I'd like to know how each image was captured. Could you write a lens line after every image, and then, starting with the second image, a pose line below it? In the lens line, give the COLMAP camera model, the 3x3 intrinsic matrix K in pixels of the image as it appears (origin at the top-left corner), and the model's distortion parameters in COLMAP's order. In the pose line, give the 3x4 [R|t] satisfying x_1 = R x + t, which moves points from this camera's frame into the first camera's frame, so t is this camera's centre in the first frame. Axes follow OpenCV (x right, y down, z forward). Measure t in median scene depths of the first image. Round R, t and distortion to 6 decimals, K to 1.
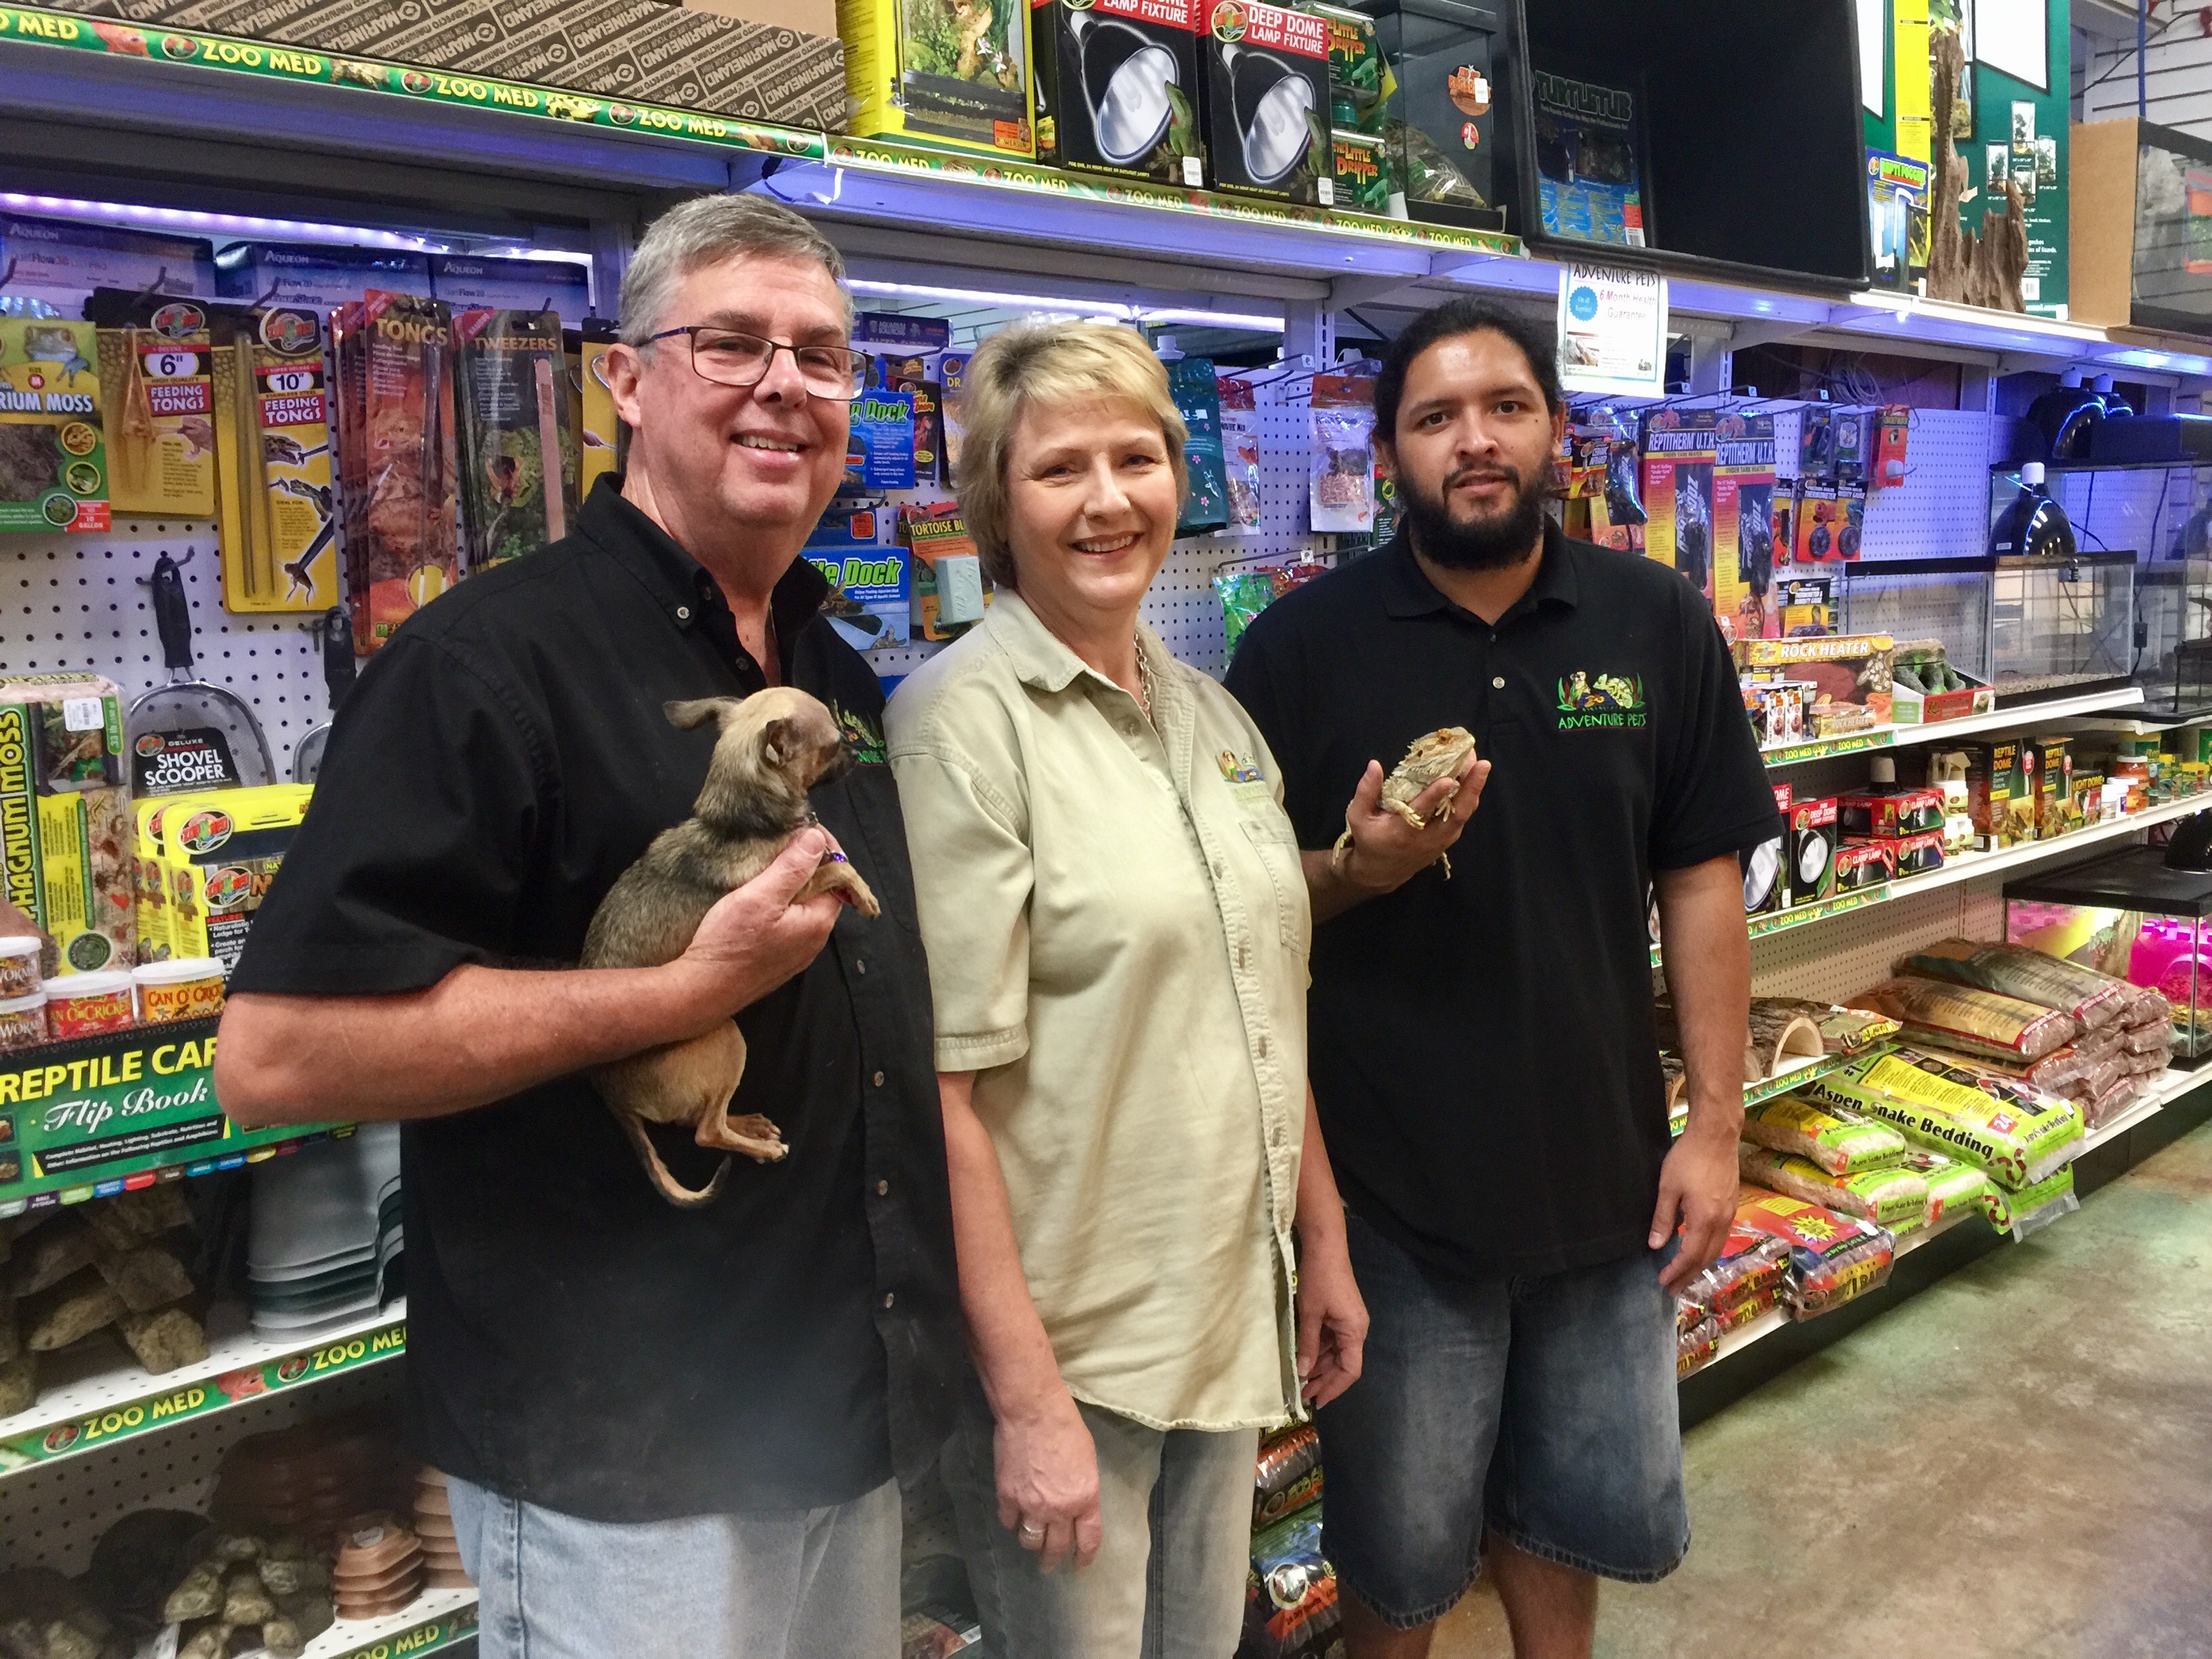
lens RADIAL K [[1916.5, 0, 1106.0], [0, 1916.5, 829.5], [0, 0, 1]] dist [0.084434, -0.120586]
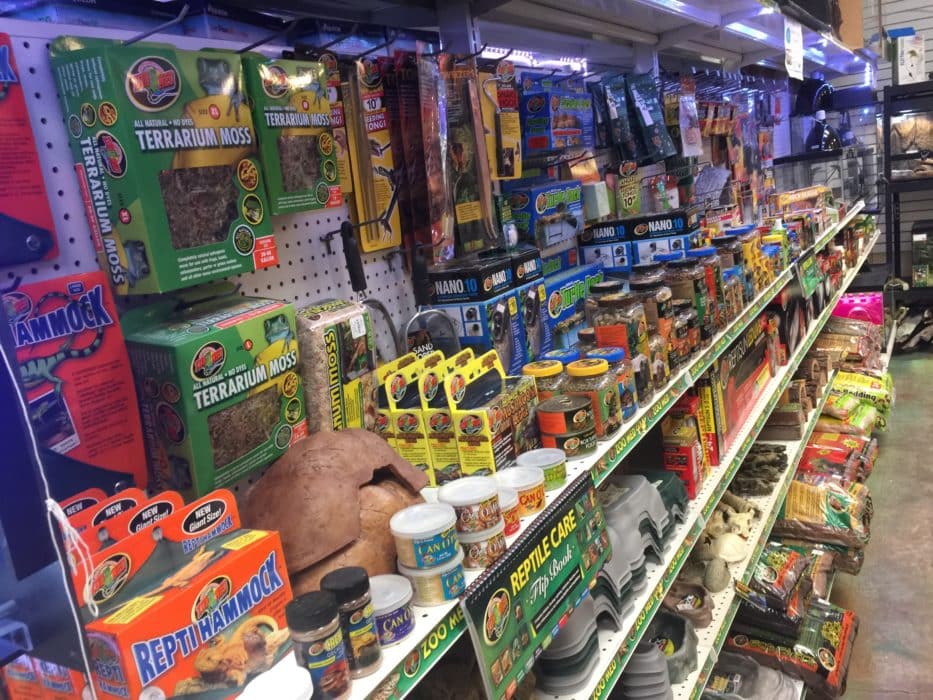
lens RADIAL K [[812.6, 0, 466.5], [0, 812.6, 350.0], [0, 0, 1]] dist [0.092327, -0.110958]
pose [[0.946097, -0.165314, 0.278516, -0.557283], [0.154553, 0.986141, 0.060321, -0.059382], [-0.284628, -0.014024, 0.958535, 0.326024]]
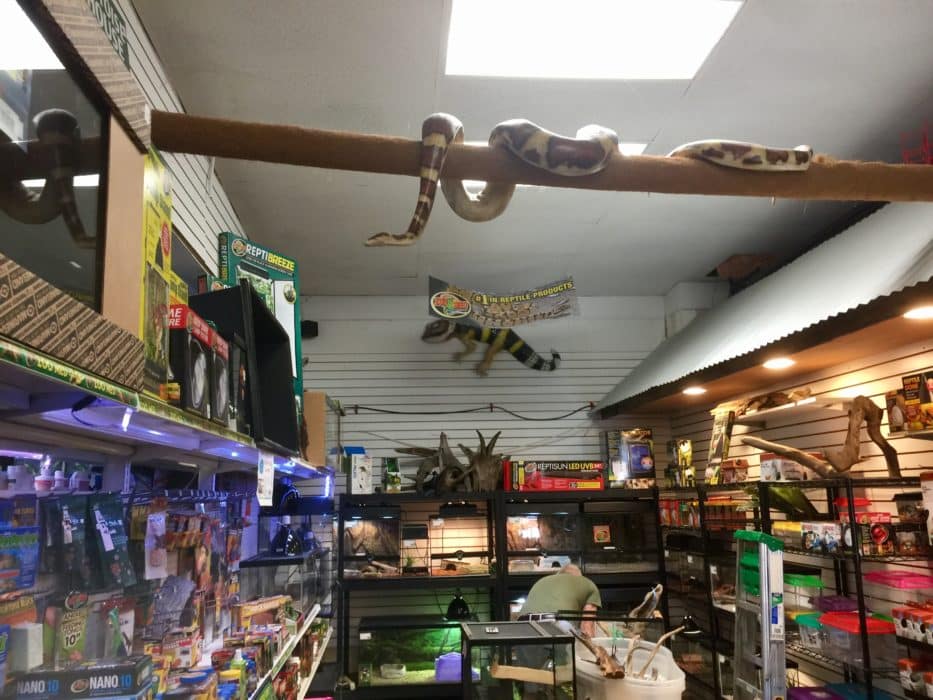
lens RADIAL K [[812.6, 0, 466.5], [0, 812.6, 350.0], [0, 0, 1]] dist [0.092327, -0.110958]
pose [[0.604943, 0.144994, 0.782957, -0.526285], [0.124934, 0.953820, -0.273164, -0.157916], [-0.786407, 0.263066, 0.558892, 0.350011]]
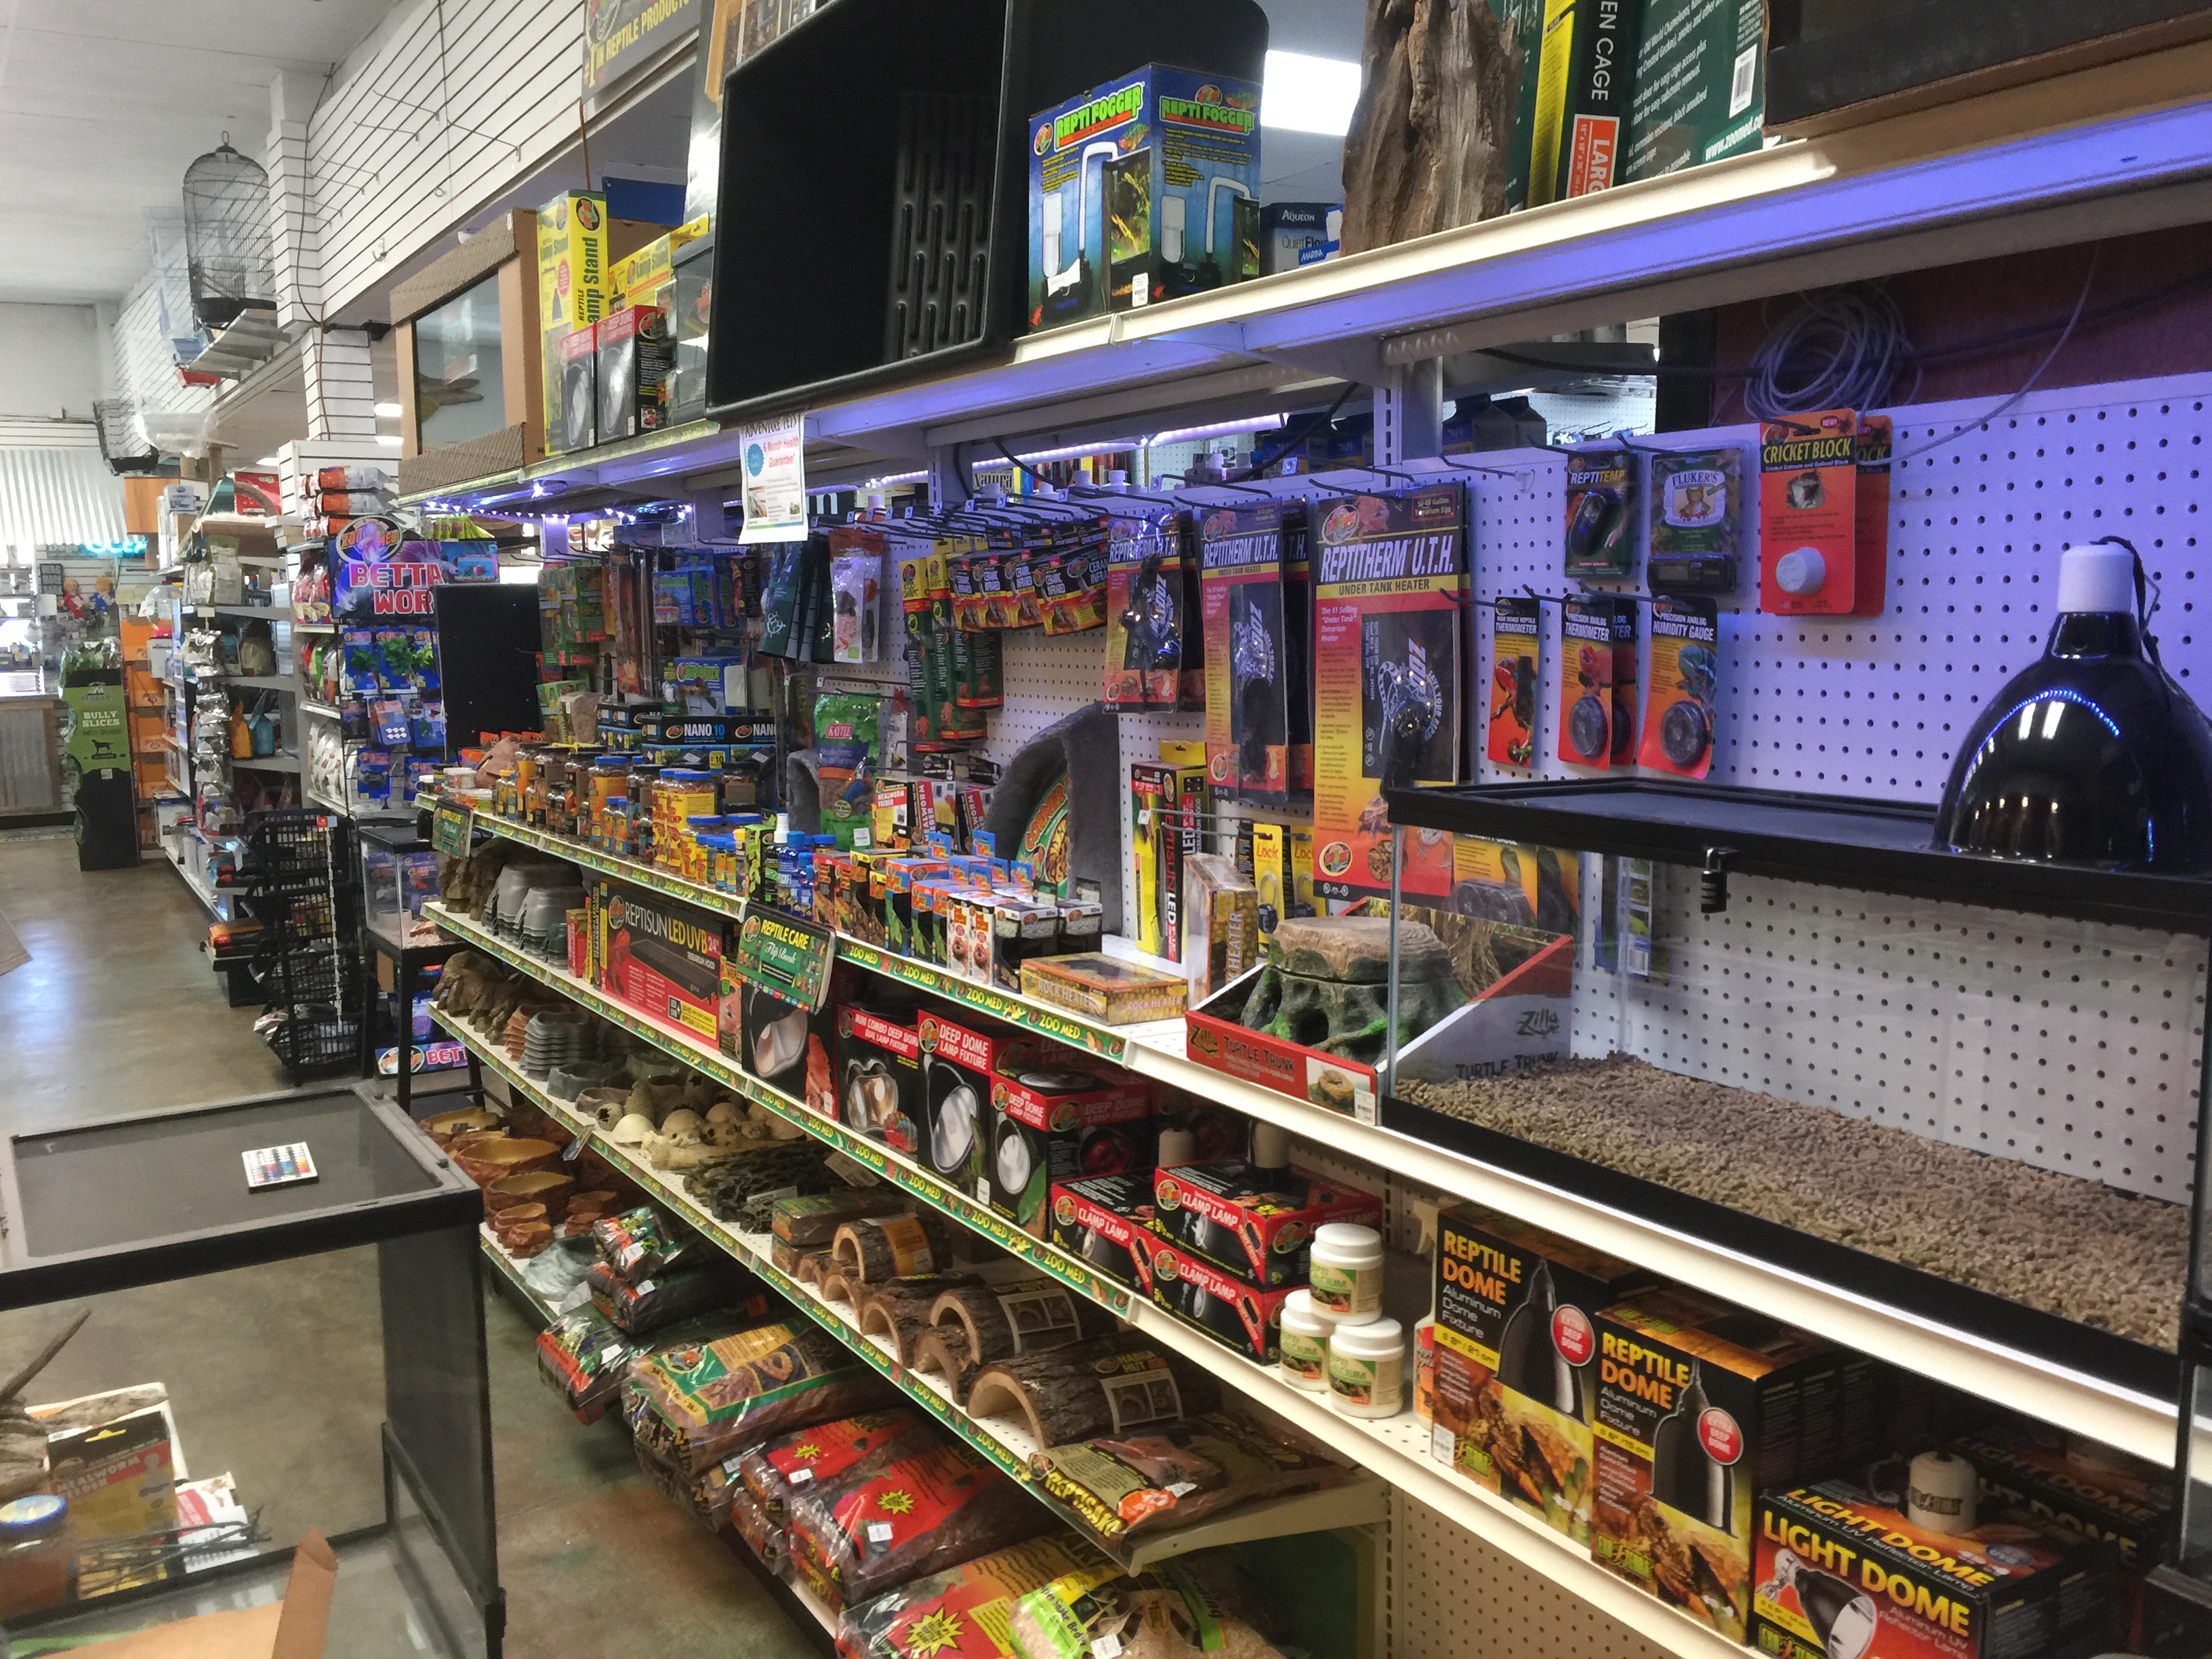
lens RADIAL K [[1926.6, 0, 1106.0], [0, 1926.6, 829.5], [0, 0, 1]] dist [0.092327, -0.110958]
pose [[-0.194665, 0.146639, -0.969847, 1.722339], [-0.112726, 0.978866, 0.170629, -0.381561], [0.974371, 0.142542, -0.174021, 1.923716]]
